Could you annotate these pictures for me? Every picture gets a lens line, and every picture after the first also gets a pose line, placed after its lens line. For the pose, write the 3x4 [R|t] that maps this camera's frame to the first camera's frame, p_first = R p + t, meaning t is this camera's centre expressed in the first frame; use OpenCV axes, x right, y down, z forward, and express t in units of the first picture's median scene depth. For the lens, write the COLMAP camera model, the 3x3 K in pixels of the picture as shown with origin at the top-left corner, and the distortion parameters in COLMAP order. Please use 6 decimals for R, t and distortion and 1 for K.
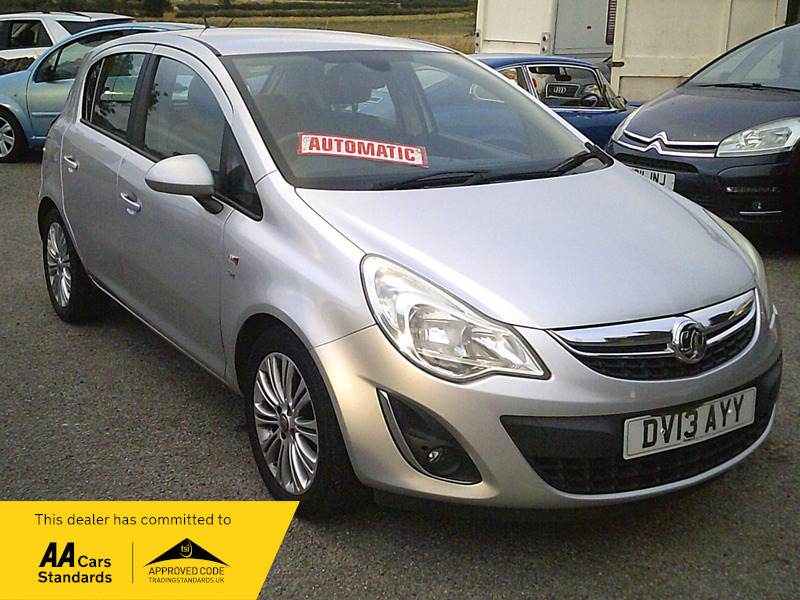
lens RADIAL K [[1015.3, 0, 381.2], [0, 1015.3, 232.3], [0, 0, 1]] dist [0.082134, 0.000000]
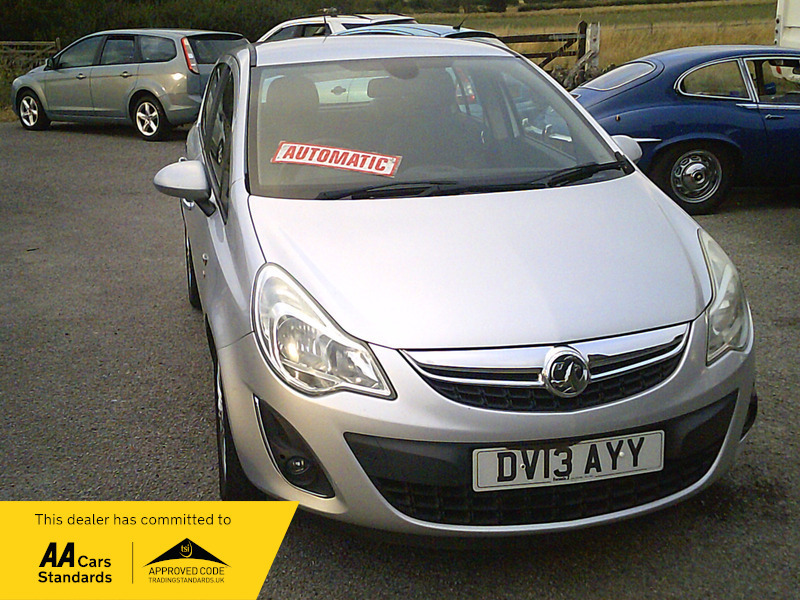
lens RADIAL K [[1015.3, 0, 381.0], [0, 1015.3, 227.8], [0, 0, 1]] dist [0.082134, 0.000000]
pose [[0.942654, 0.038432, -0.331550, 0.439394], [-0.037220, 0.999257, 0.010008, -0.028939], [0.331689, 0.002906, 0.943384, 0.066906]]
